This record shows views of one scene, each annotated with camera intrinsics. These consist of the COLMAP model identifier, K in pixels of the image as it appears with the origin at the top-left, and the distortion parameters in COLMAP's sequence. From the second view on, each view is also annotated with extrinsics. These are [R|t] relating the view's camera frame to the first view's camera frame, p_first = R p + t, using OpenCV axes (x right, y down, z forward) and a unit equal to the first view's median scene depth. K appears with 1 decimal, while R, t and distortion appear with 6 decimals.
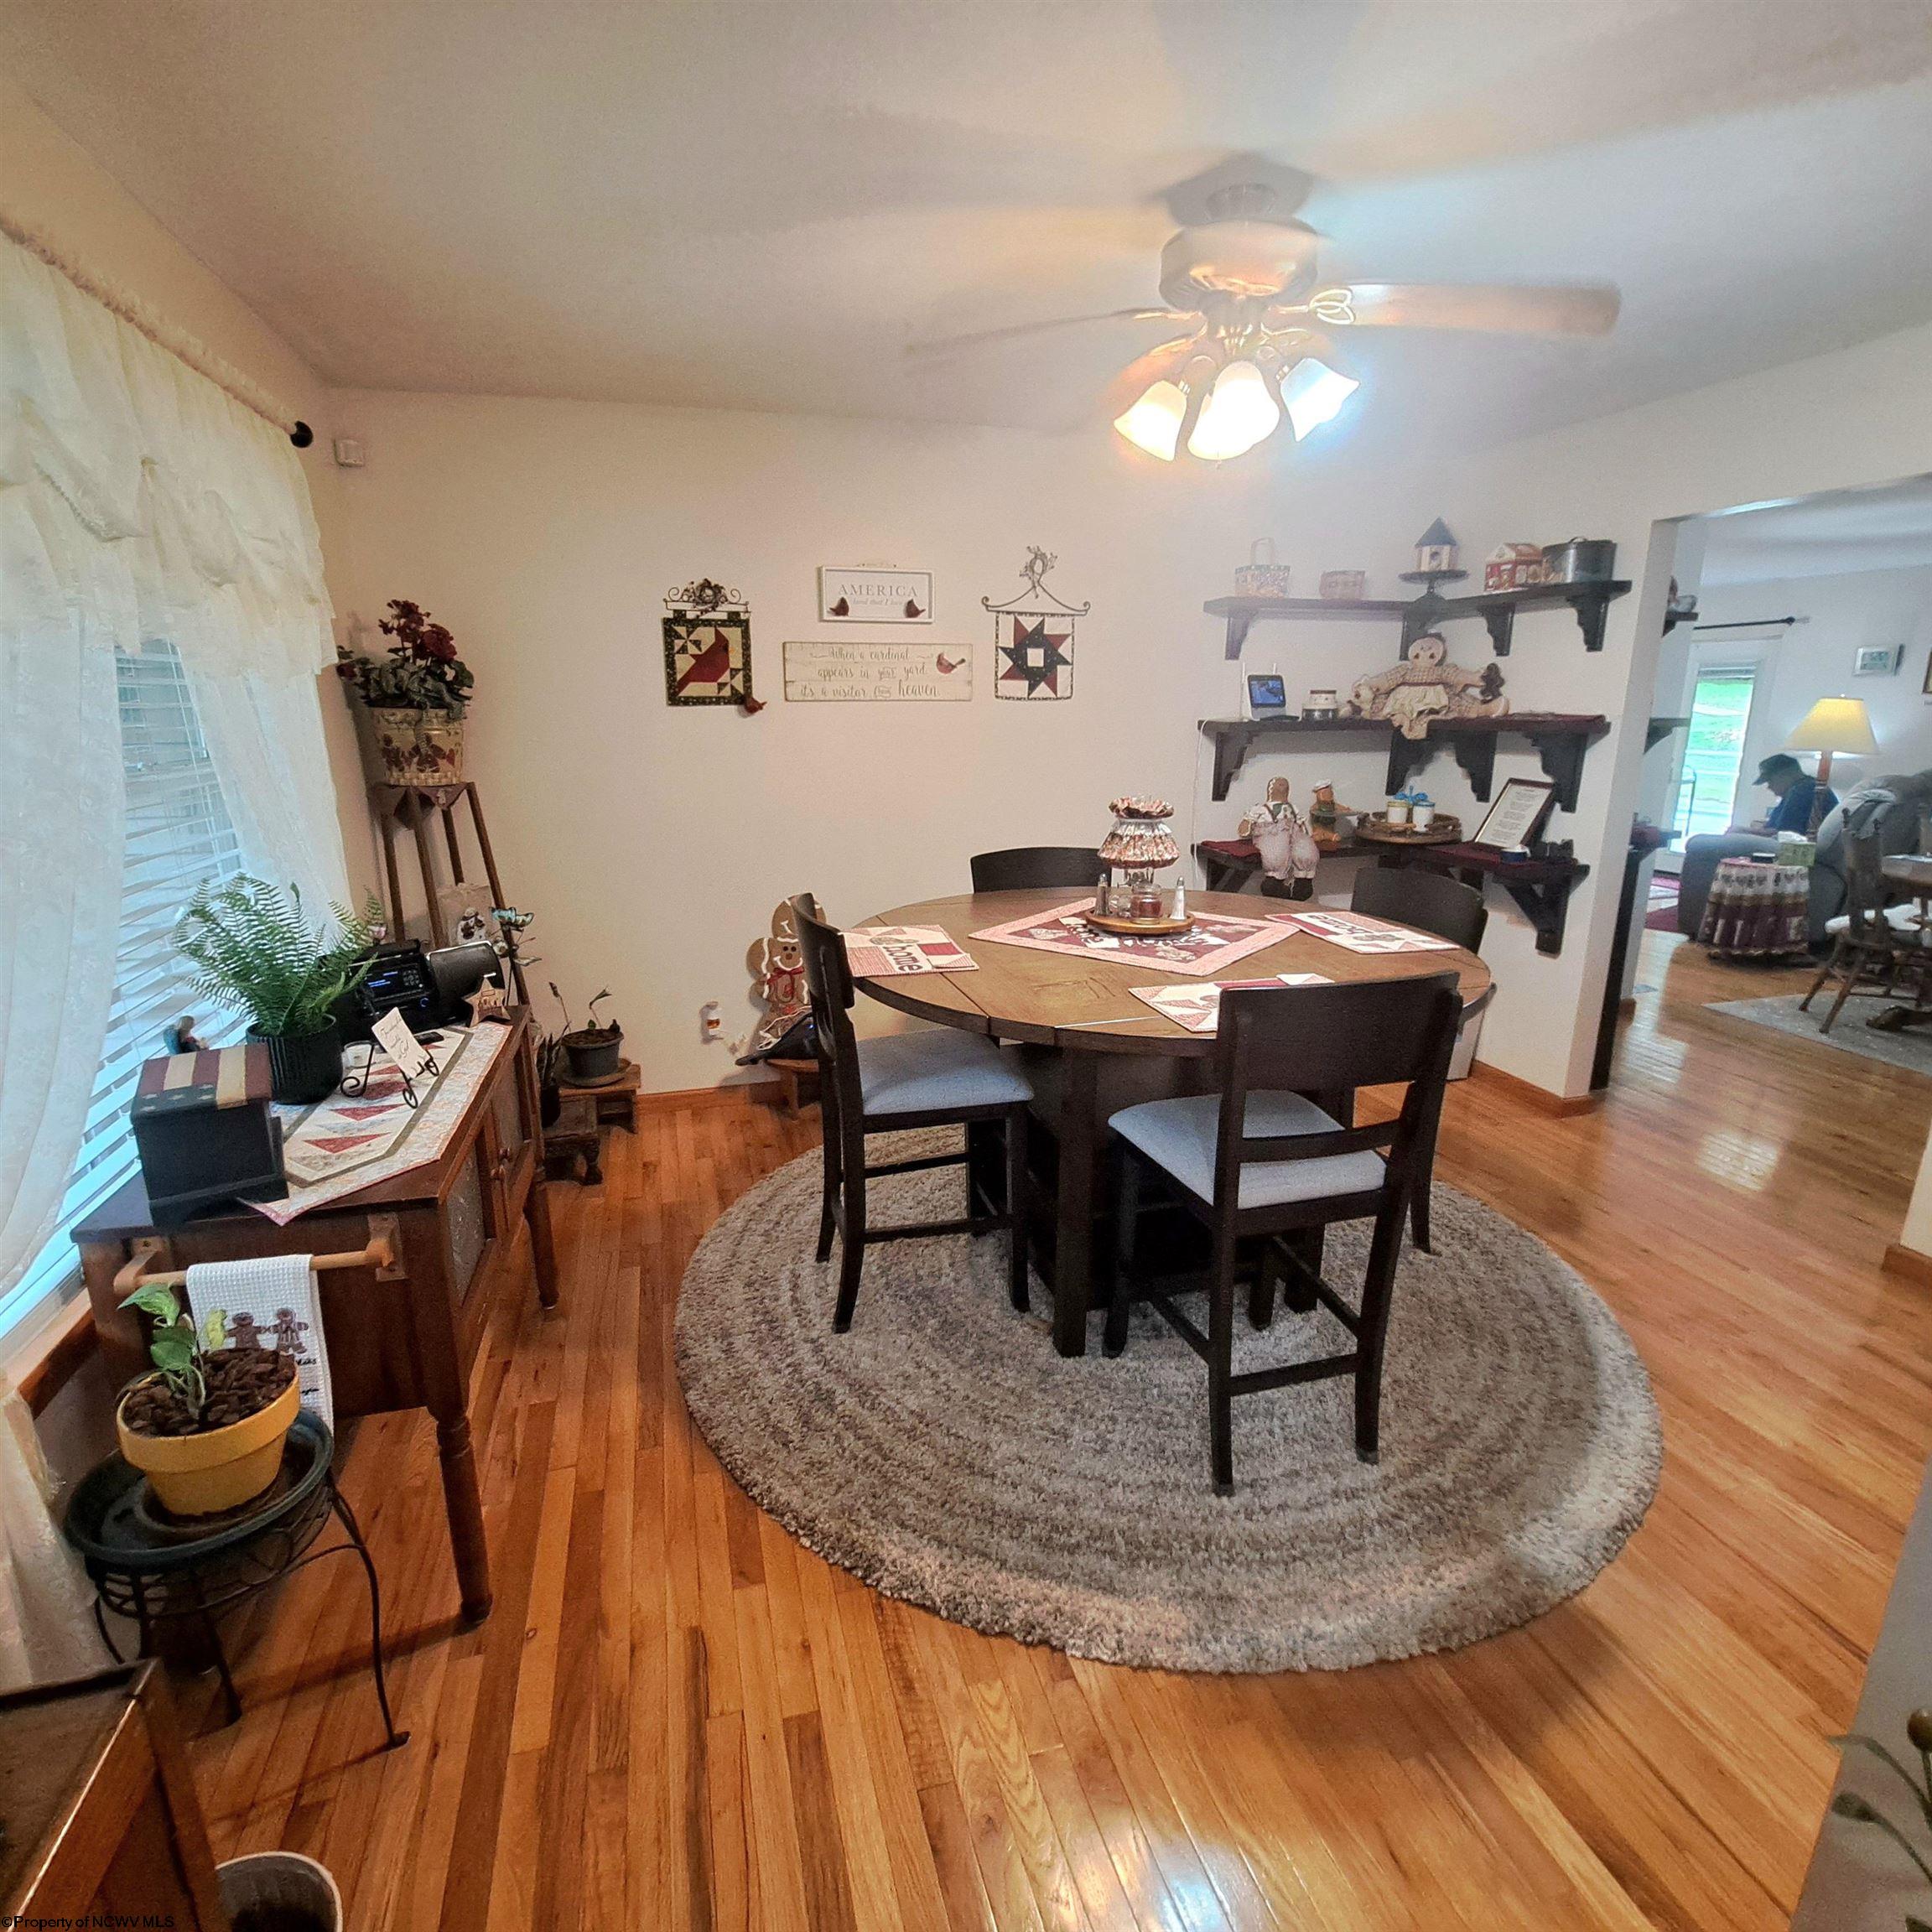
lens RADIAL K [[1016.7, 0, 944.1], [0, 1016.7, 969.4], [0, 0, 1]] dist [-0.008143, -0.006233]
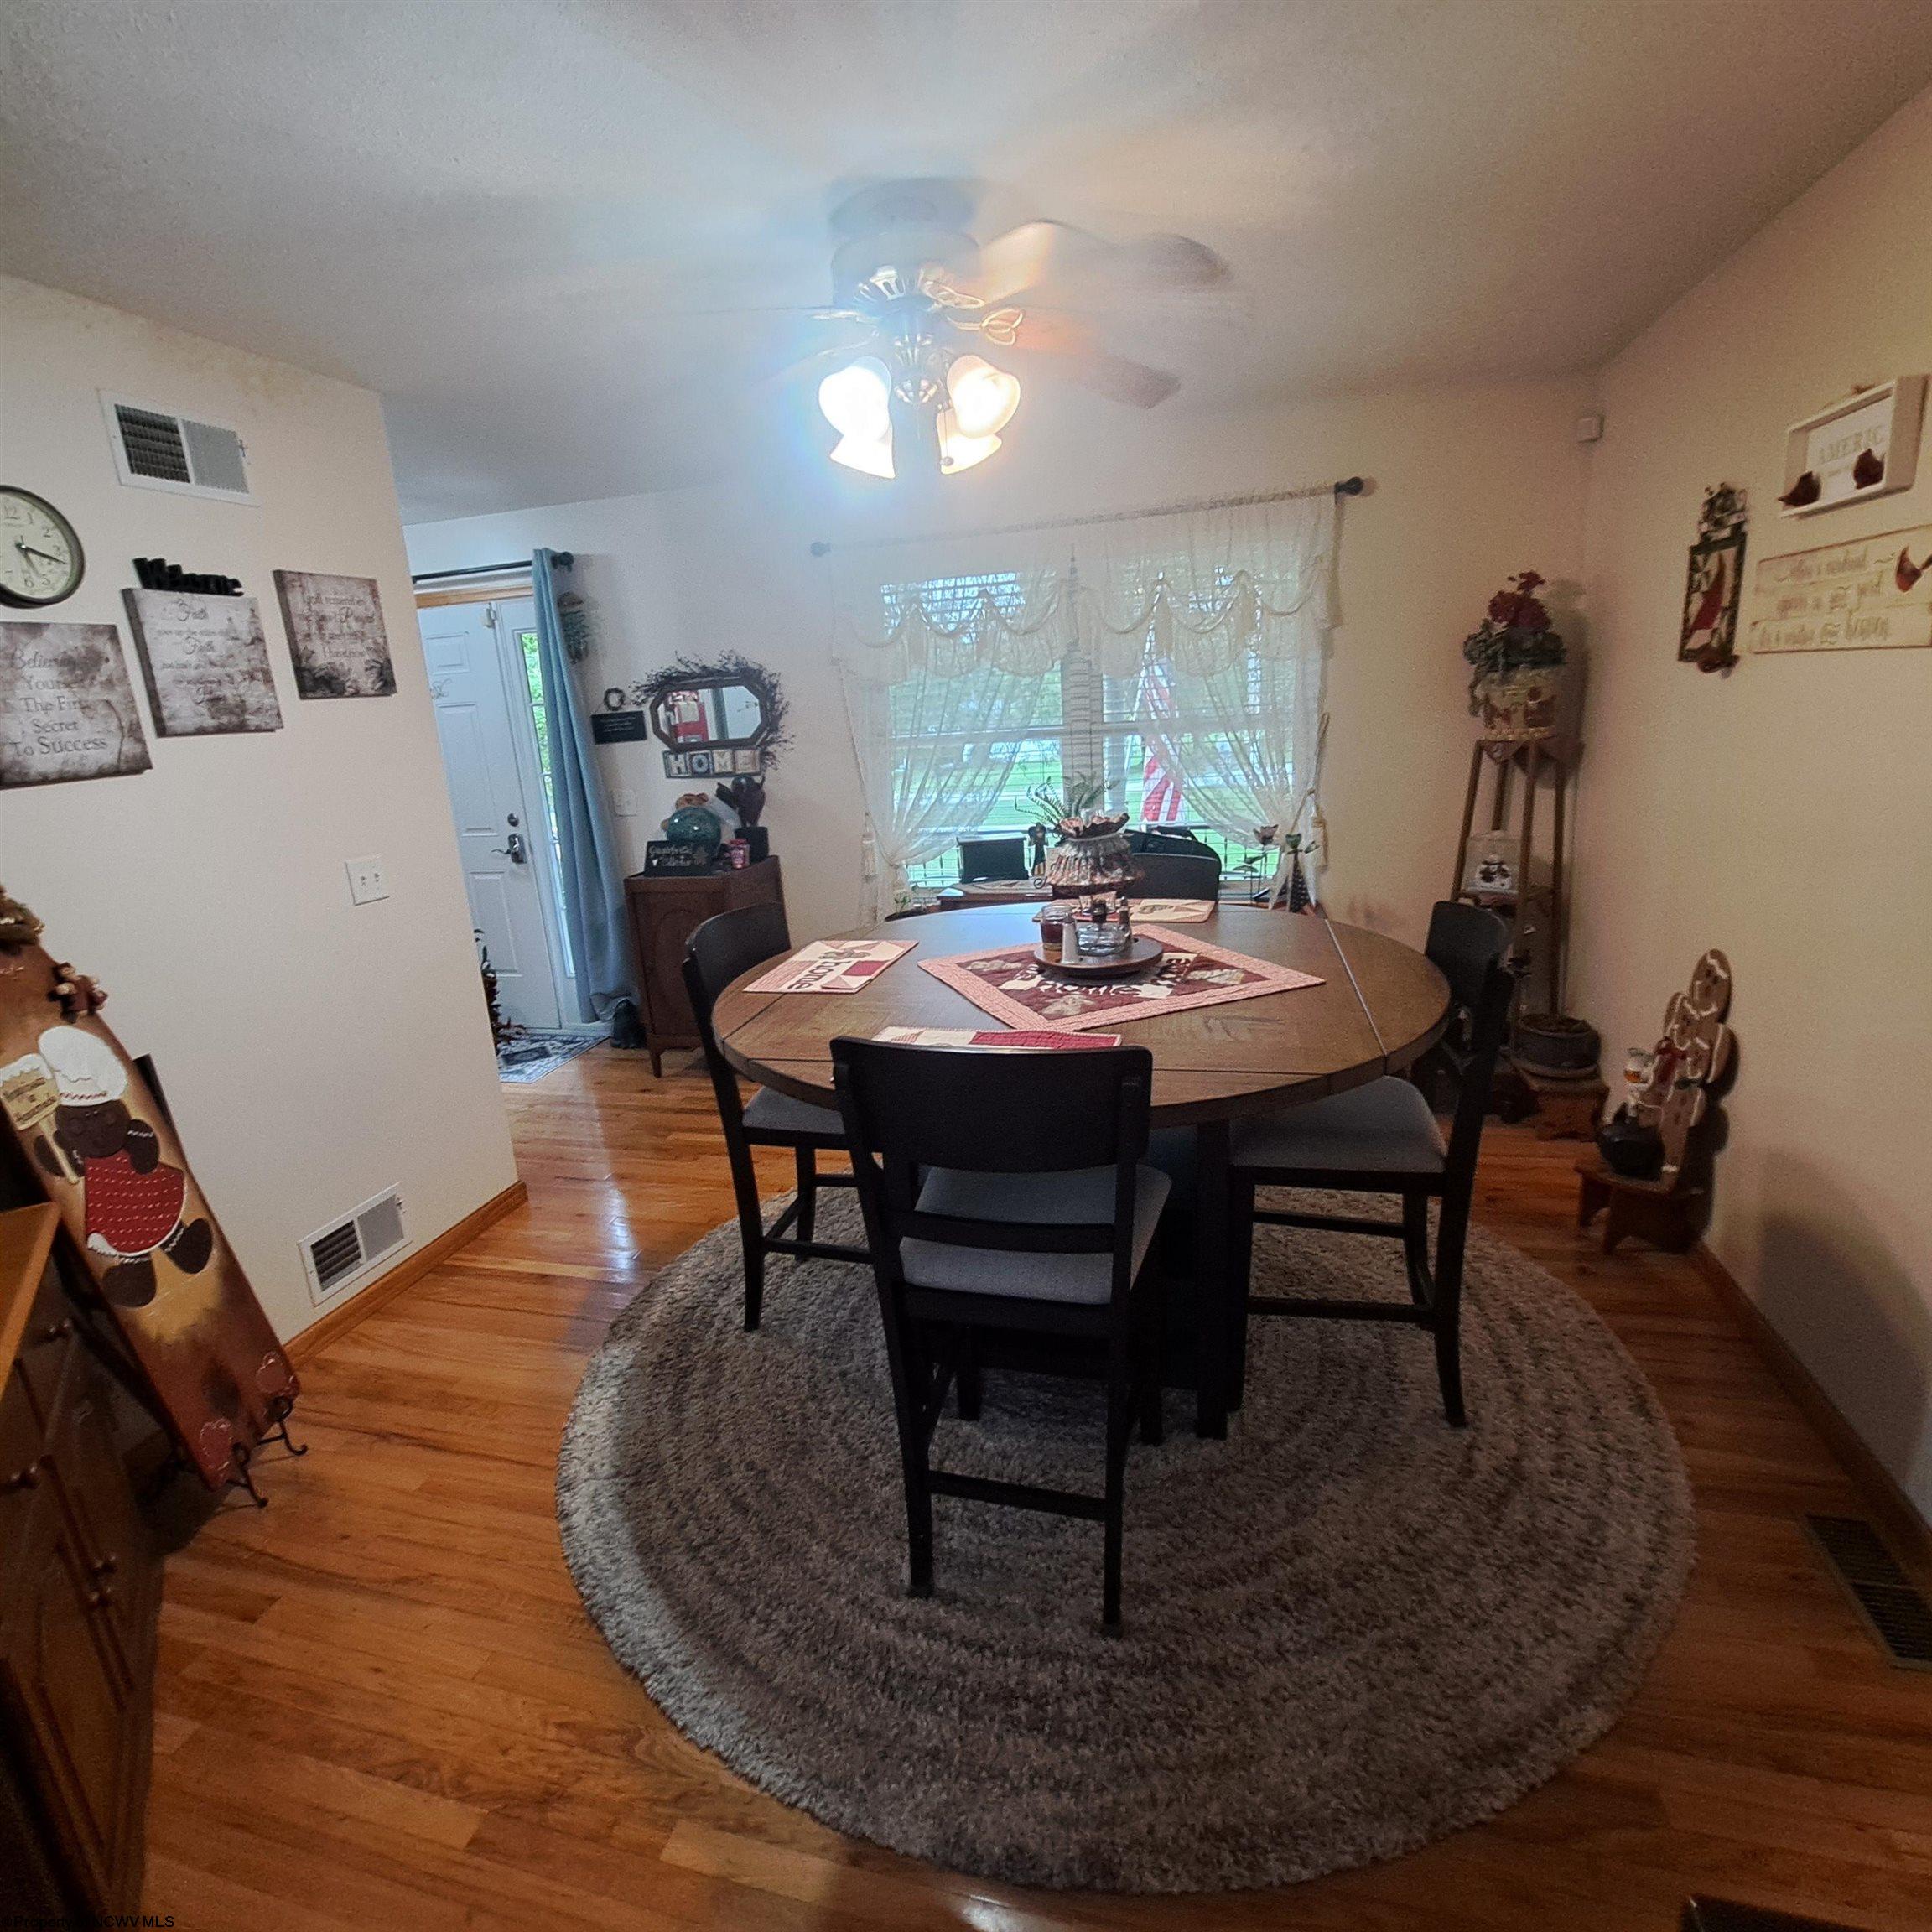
lens RADIAL K [[1016.7, 0, 944.1], [0, 1016.7, 969.4], [0, 0, 1]] dist [-0.008143, -0.006233]
pose [[-0.505845, 0.258249, -0.823060, 0.757715], [-0.153632, 0.911910, 0.380548, -0.271318], [0.848833, 0.318947, -0.421610, 0.992231]]
